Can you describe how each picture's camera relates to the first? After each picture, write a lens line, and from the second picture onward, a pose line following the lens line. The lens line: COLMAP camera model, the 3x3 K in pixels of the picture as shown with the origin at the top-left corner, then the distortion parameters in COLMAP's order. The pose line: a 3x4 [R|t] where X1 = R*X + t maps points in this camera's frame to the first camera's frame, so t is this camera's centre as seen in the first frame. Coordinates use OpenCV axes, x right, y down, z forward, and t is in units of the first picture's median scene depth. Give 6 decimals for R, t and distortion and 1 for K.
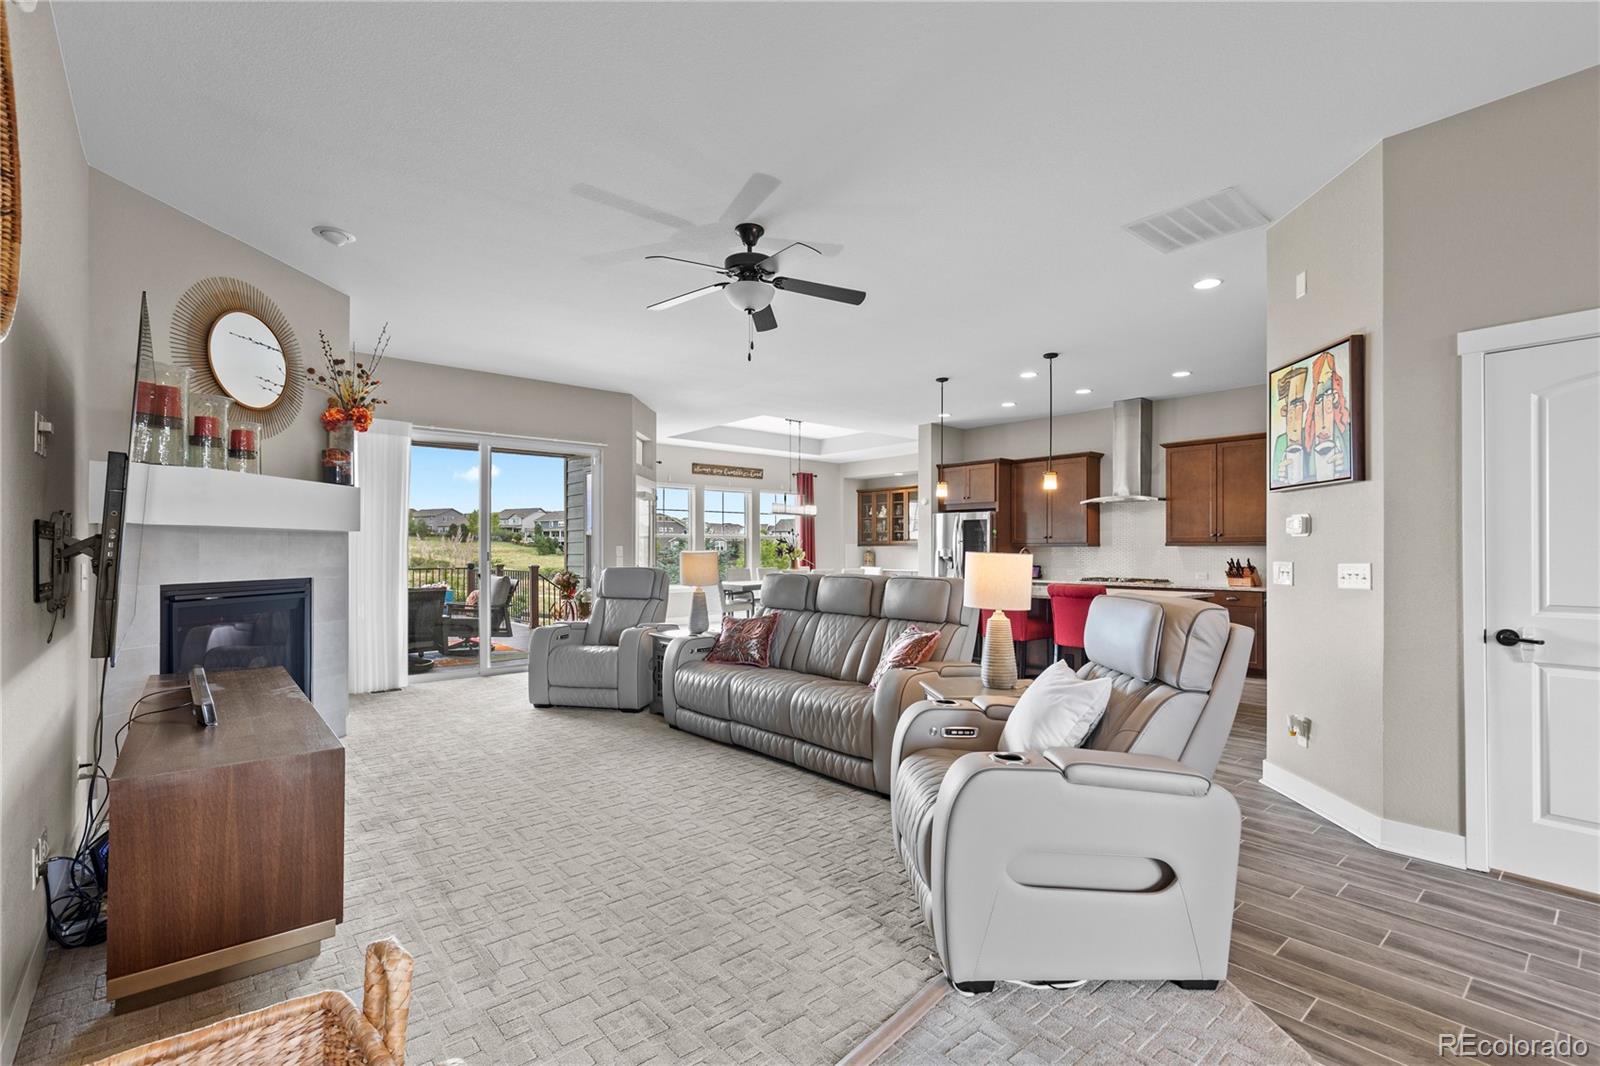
lens RADIAL K [[720.3, 0, 807.7], [0, 720.3, 548.5], [0, 0, 1]] dist [0.002814, -0.001115]
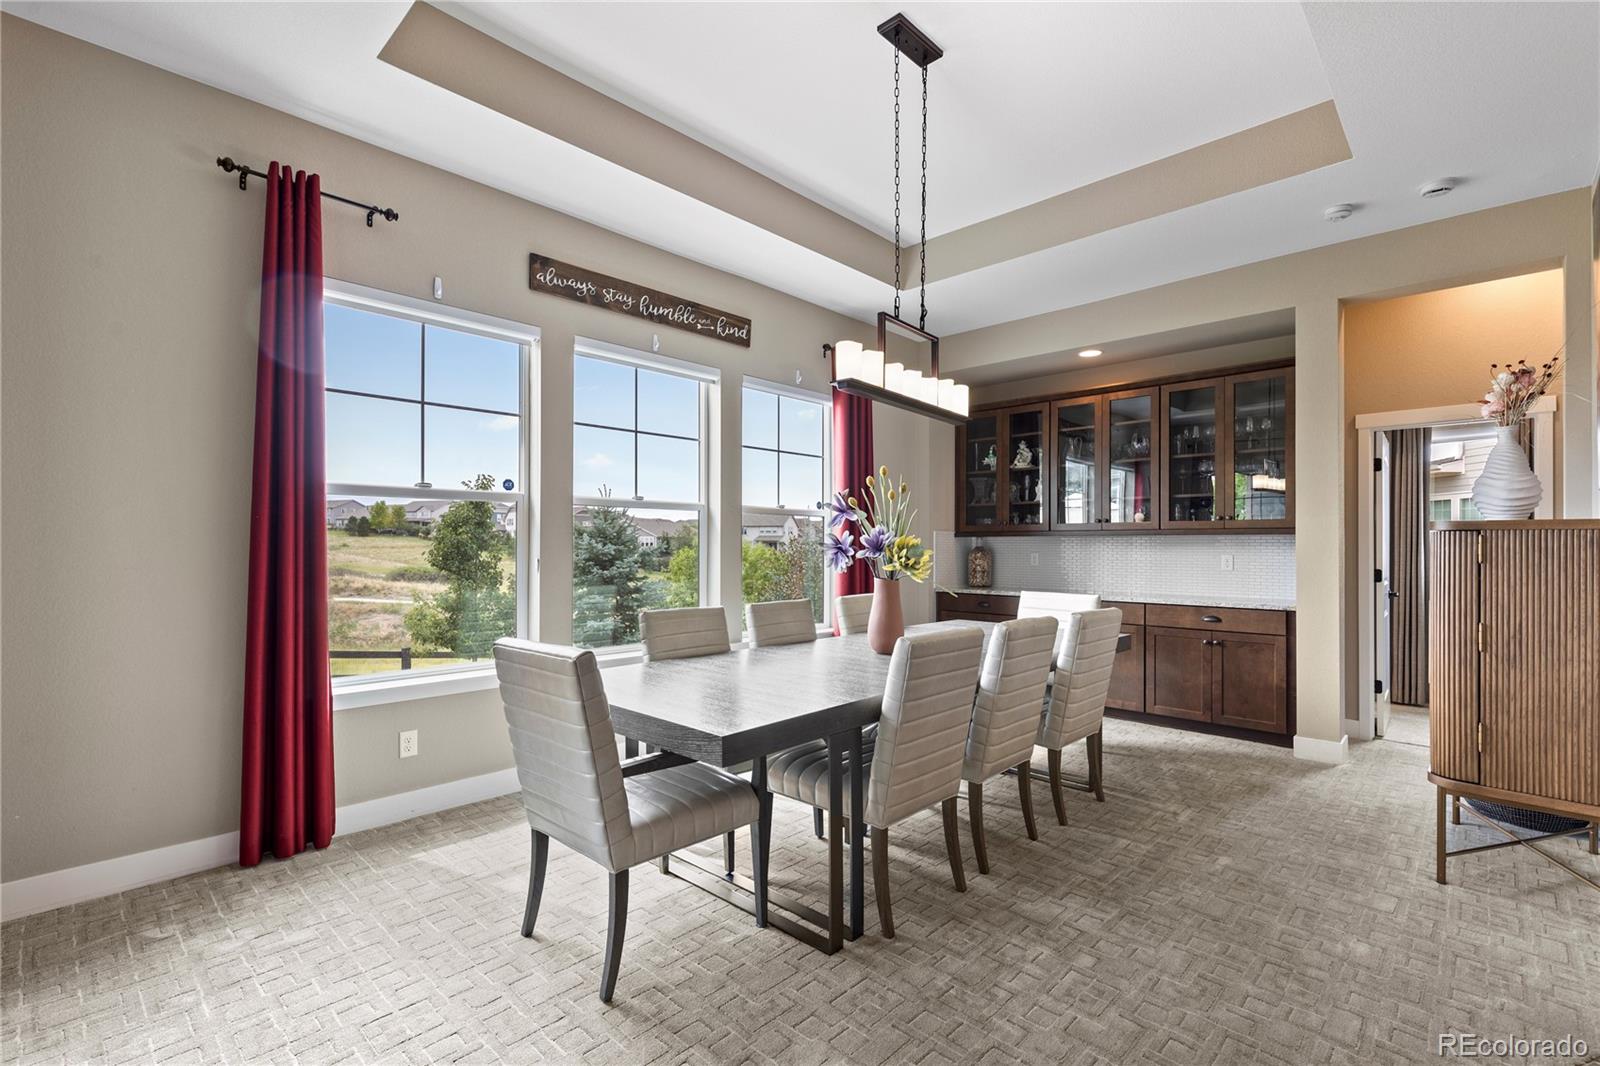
lens RADIAL K [[720.3, 0, 801.1], [0, 720.3, 543.0], [0, 0, 1]] dist [0.002814, -0.001115]
pose [[0.996328, 0.003026, 0.085560, -0.117900], [-0.002830, 0.999993, -0.002413, 0.003587], [-0.085567, 0.002162, 0.996330, 1.118647]]
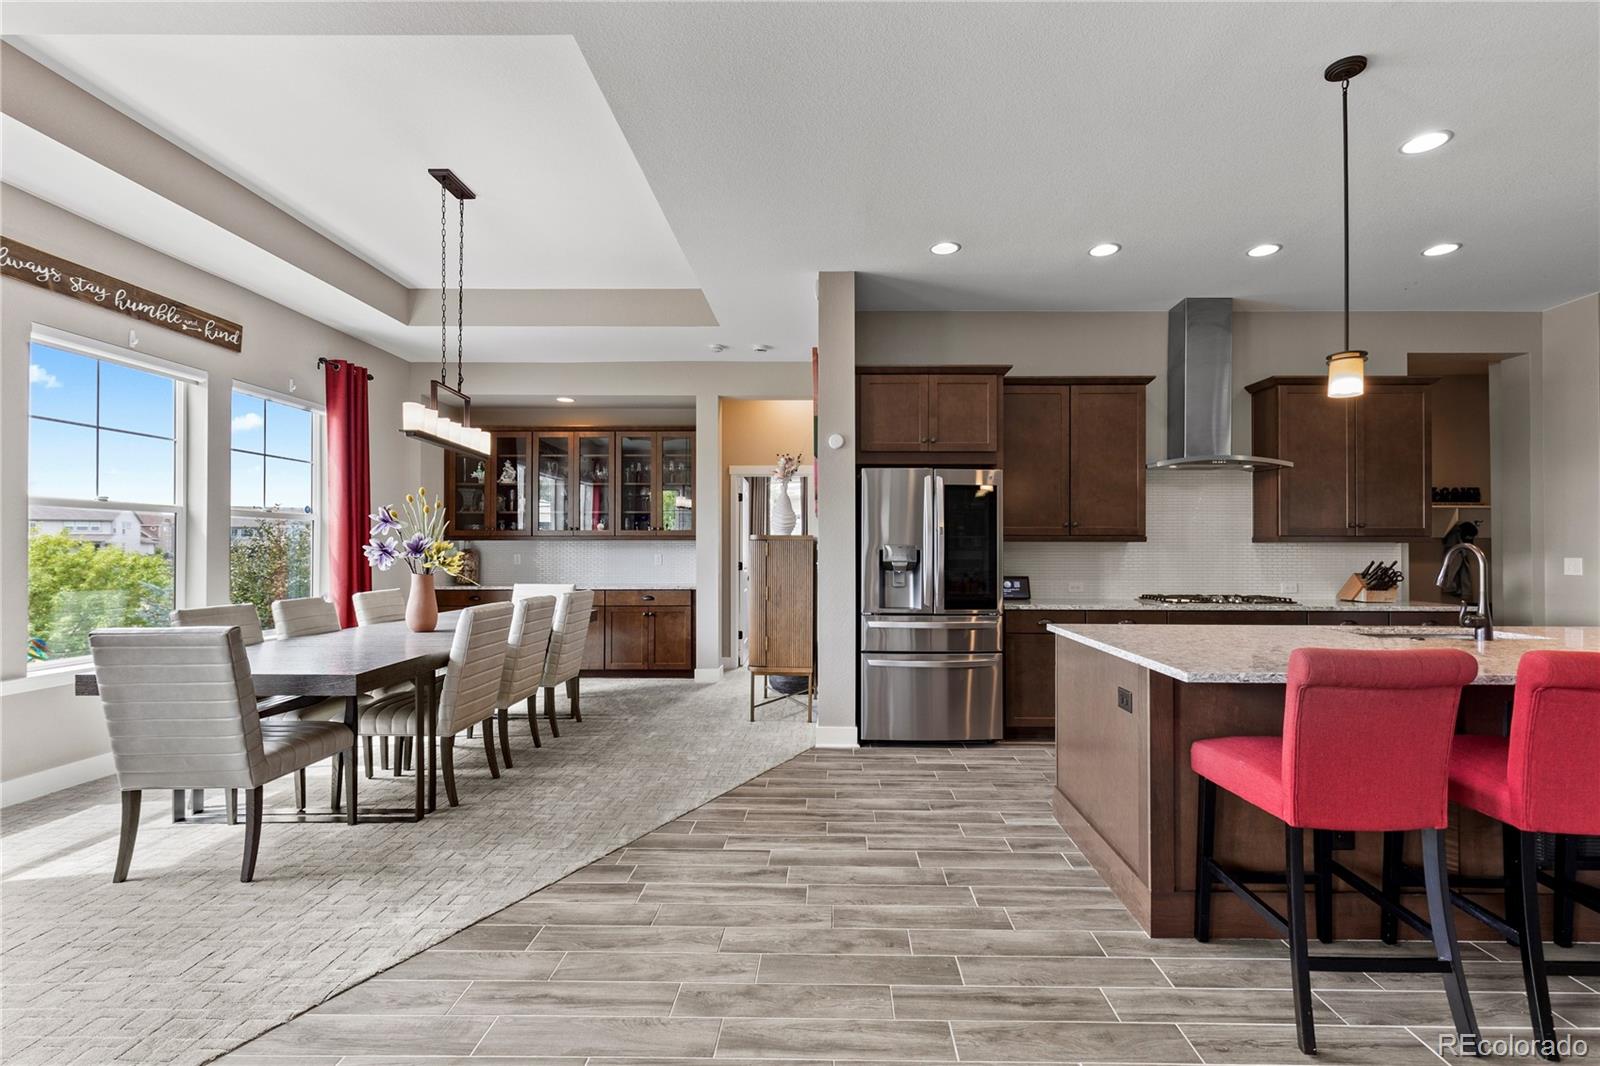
lens RADIAL K [[720.3, 0, 825.6], [0, 720.3, 543.2], [0, 0, 1]] dist [0.002814, -0.001115]
pose [[0.666484, 0.005901, 0.745496, -0.239631], [-0.002789, 0.999981, -0.005422, 0.002025], [-0.745514, 0.001535, 0.666488, 0.936058]]
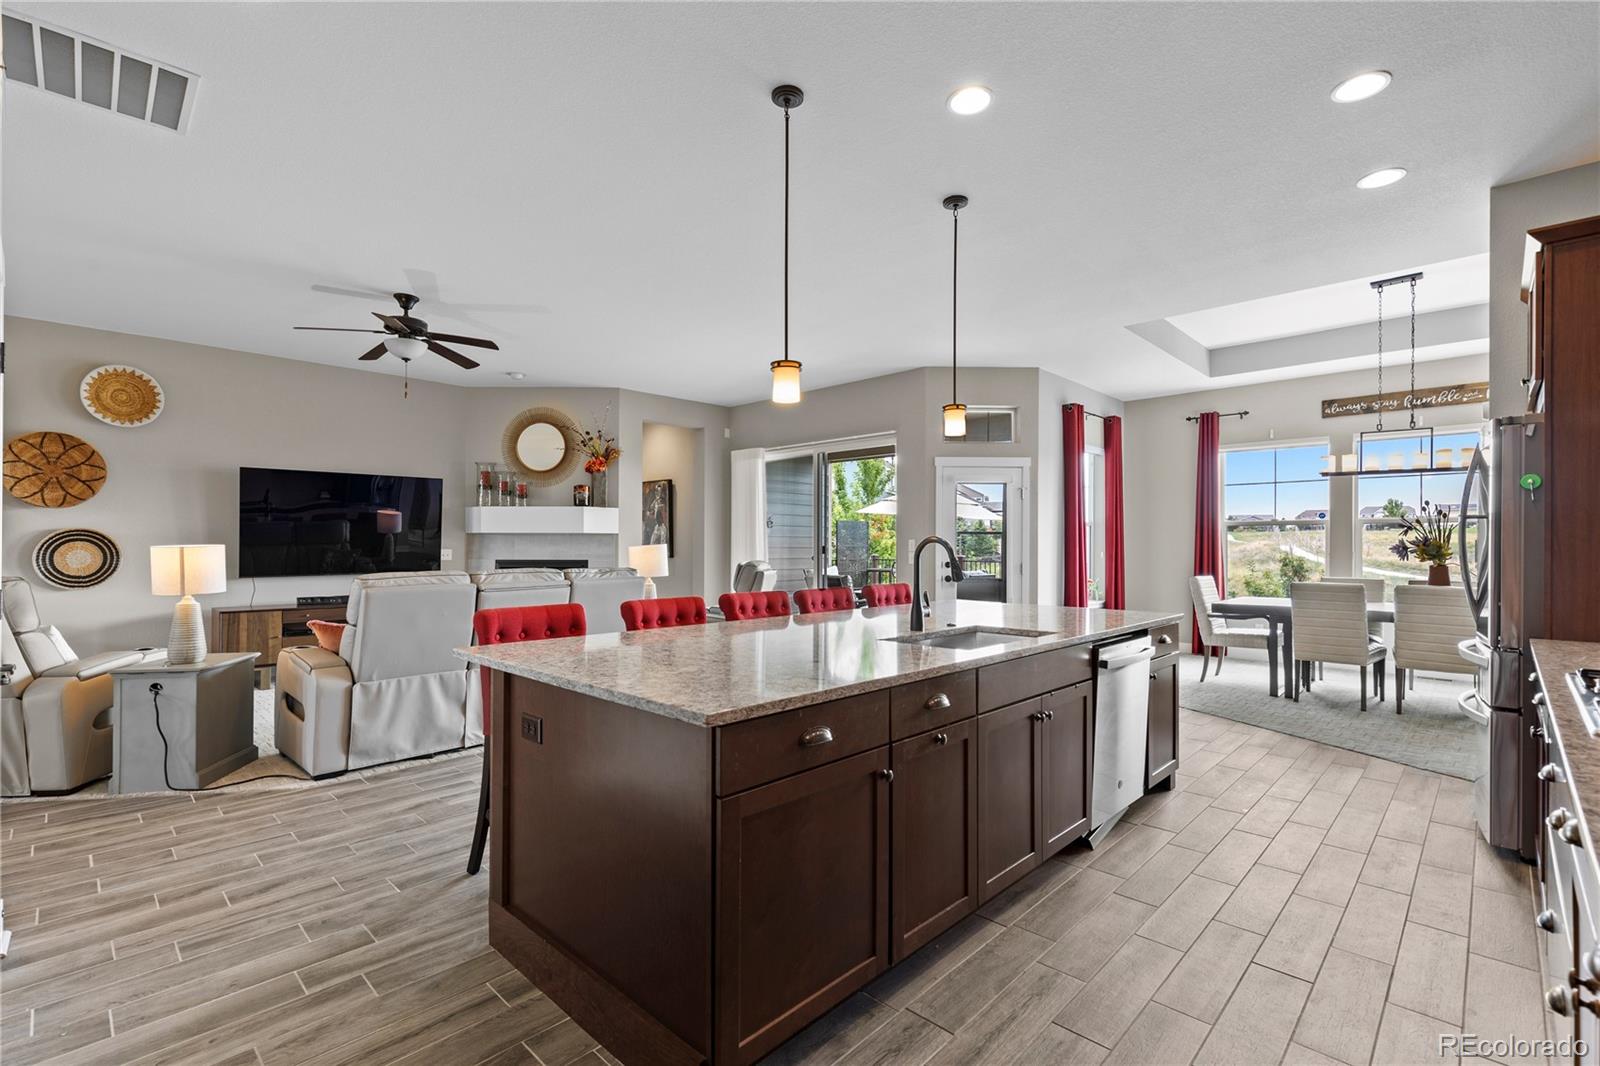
lens RADIAL K [[720.3, 0, 808.4], [0, 720.3, 546.0], [0, 0, 1]] dist [0.002814, -0.001115]
pose [[0.086059, 0.002243, -0.996288, 0.662099], [0.001713, 0.999996, 0.002399, 0.002618], [0.996289, -0.001913, 0.086055, 0.833617]]
